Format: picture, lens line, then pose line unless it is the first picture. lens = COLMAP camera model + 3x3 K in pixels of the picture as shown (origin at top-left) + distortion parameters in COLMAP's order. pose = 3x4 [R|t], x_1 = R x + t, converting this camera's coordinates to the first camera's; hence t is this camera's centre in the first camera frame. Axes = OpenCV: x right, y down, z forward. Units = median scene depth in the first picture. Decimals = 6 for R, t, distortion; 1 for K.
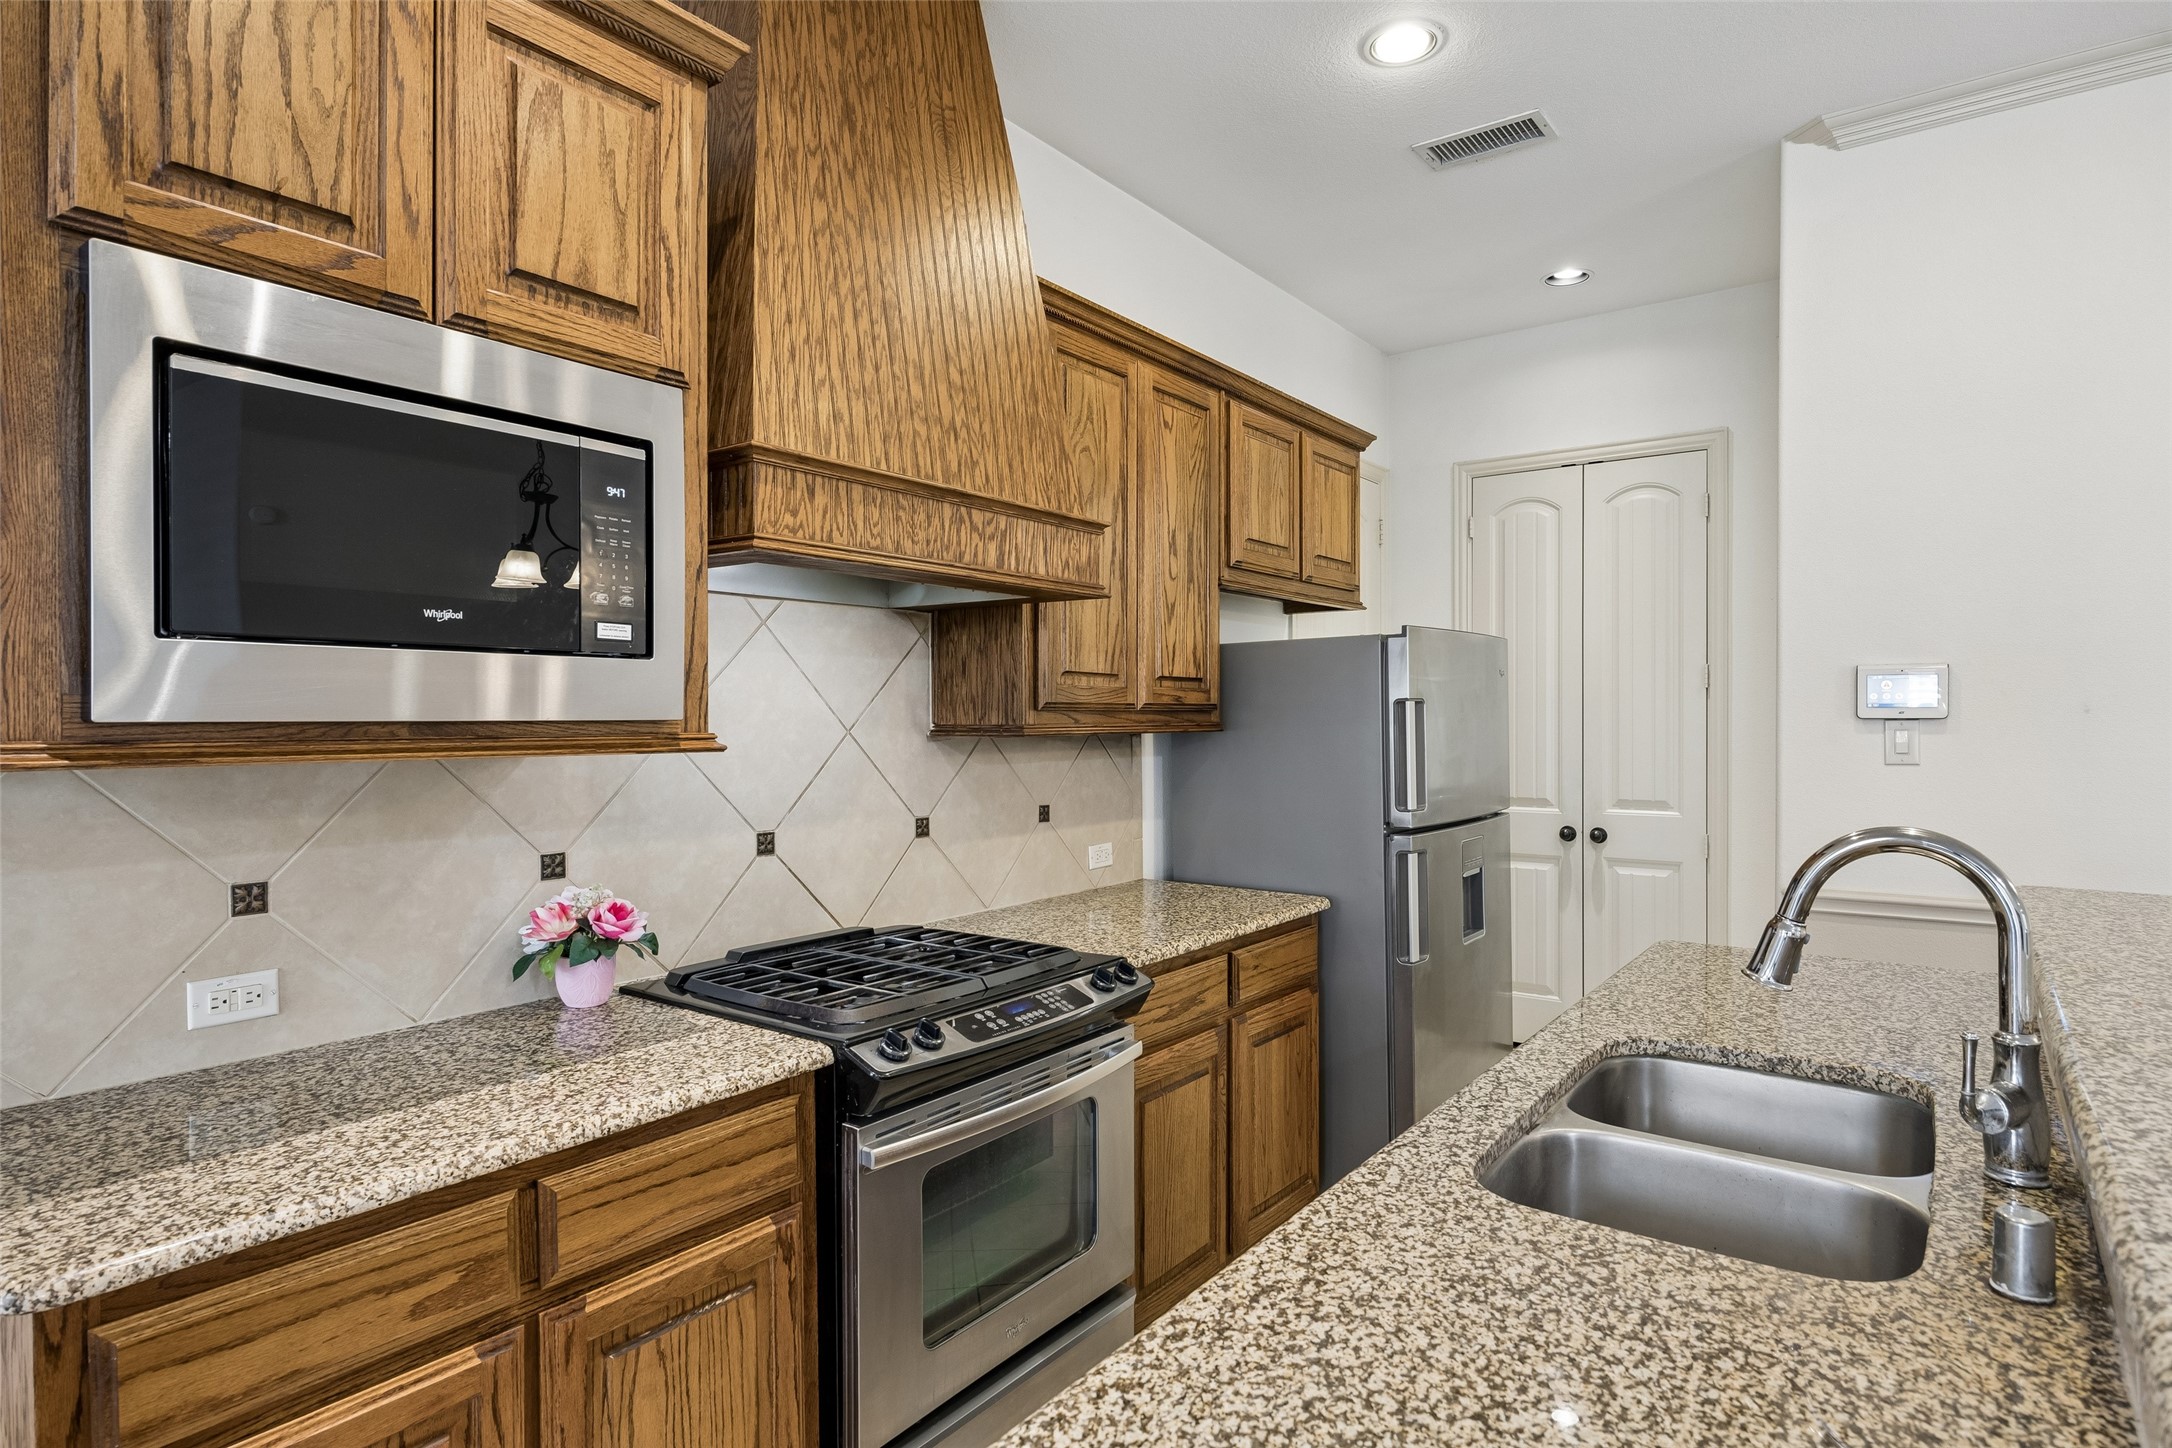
lens RADIAL K [[1161.1, 0, 1082.4], [0, 1161.1, 726.1], [0, 0, 1]] dist [-0.009116, 0.000917]
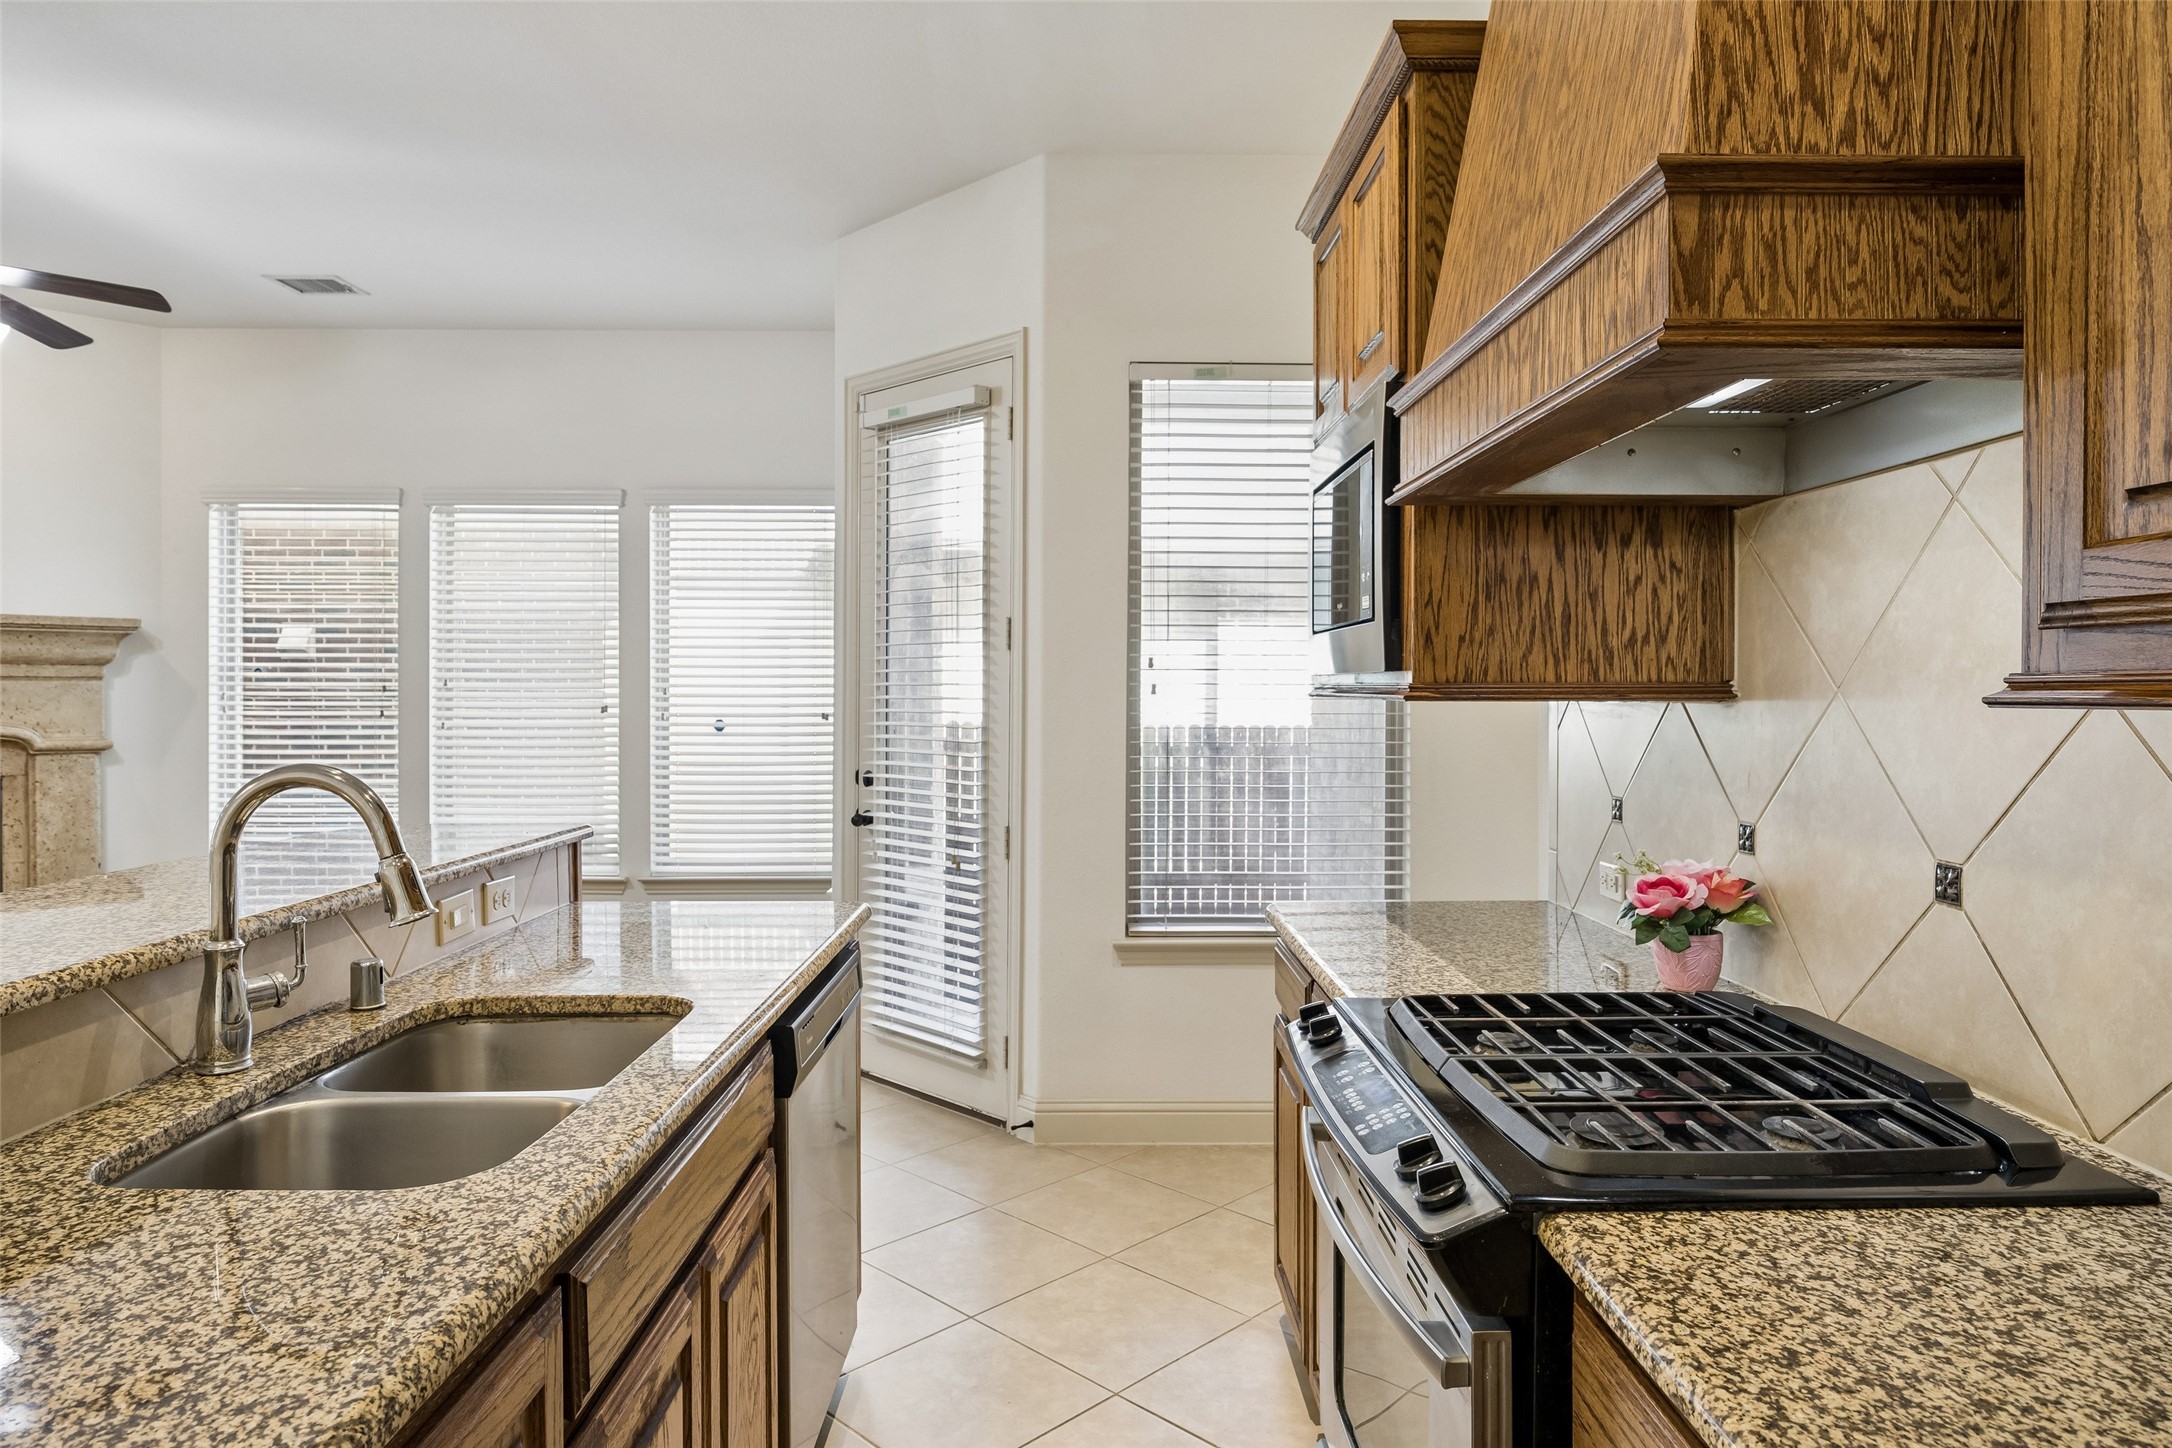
lens RADIAL K [[1364.0, 0, 1102.1], [0, 1364.0, 707.7], [0, 0, 1]] dist [0.008420, -0.000815]
pose [[-0.807885, 0.008330, -0.589281, 0.536176], [-0.006832, 0.999701, 0.023499, -0.001484], [0.589301, 0.023010, -0.807586, 1.456880]]
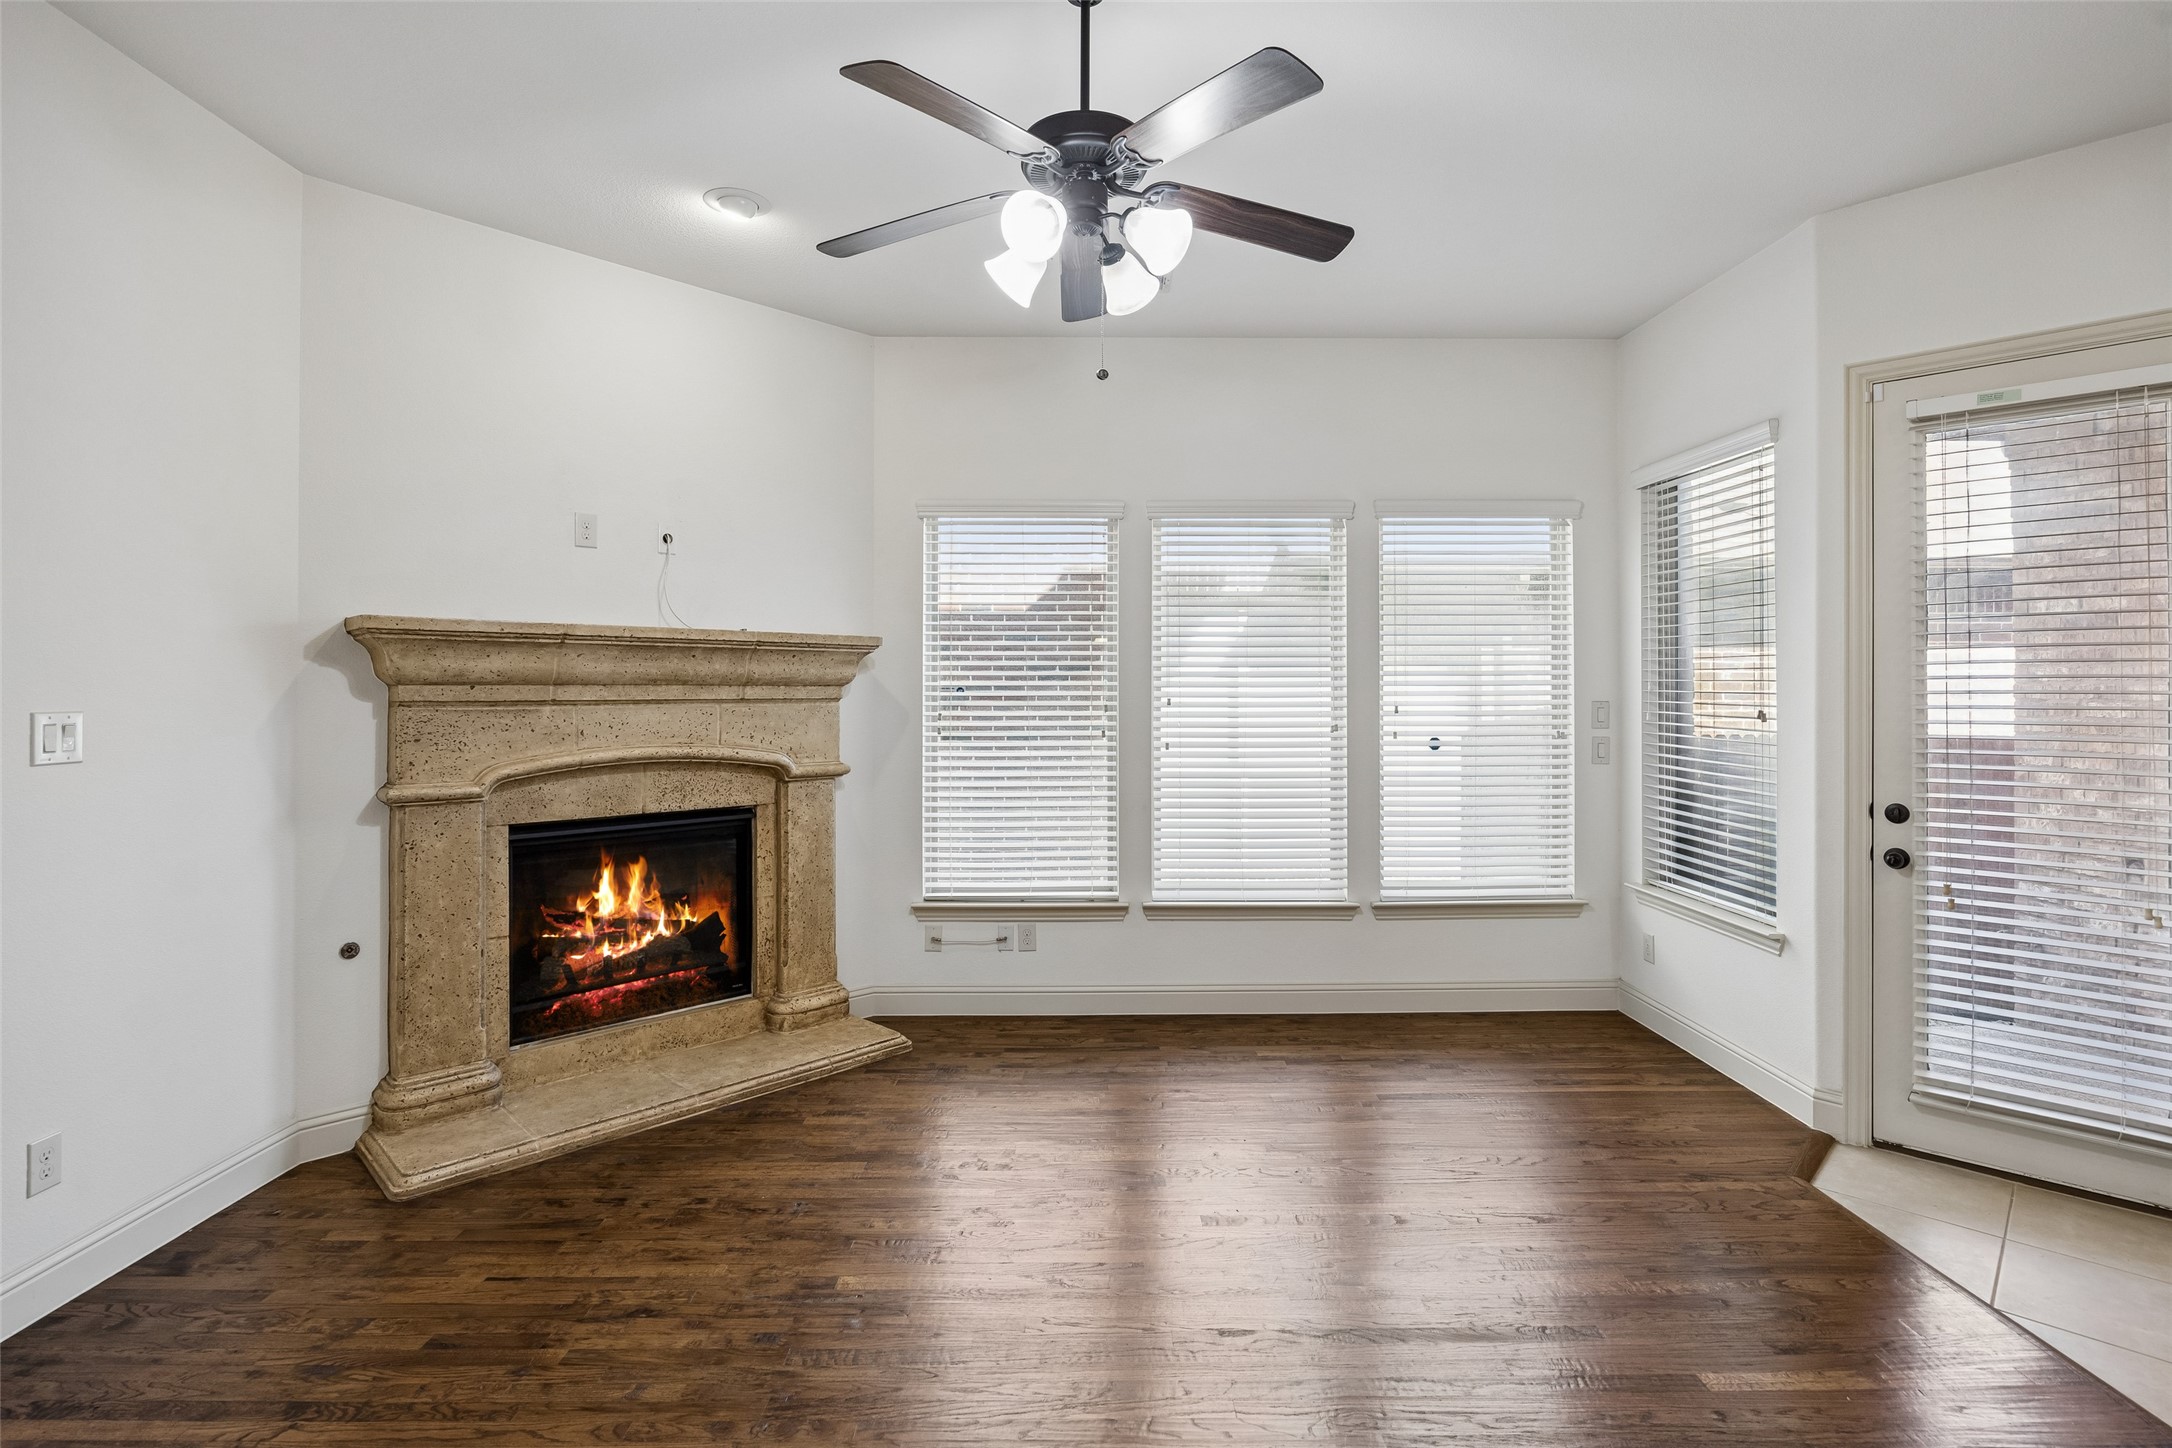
lens RADIAL K [[1032.8, 0, 1104.9], [0, 1032.8, 680.1], [0, 0, 1]] dist [-0.014826, 0.000596]
pose [[-0.790279, -0.002534, -0.612742, 1.313950], [-0.001953, 0.999997, -0.001617, -0.016540], [0.612744, -0.000081, -0.790281, -0.023024]]
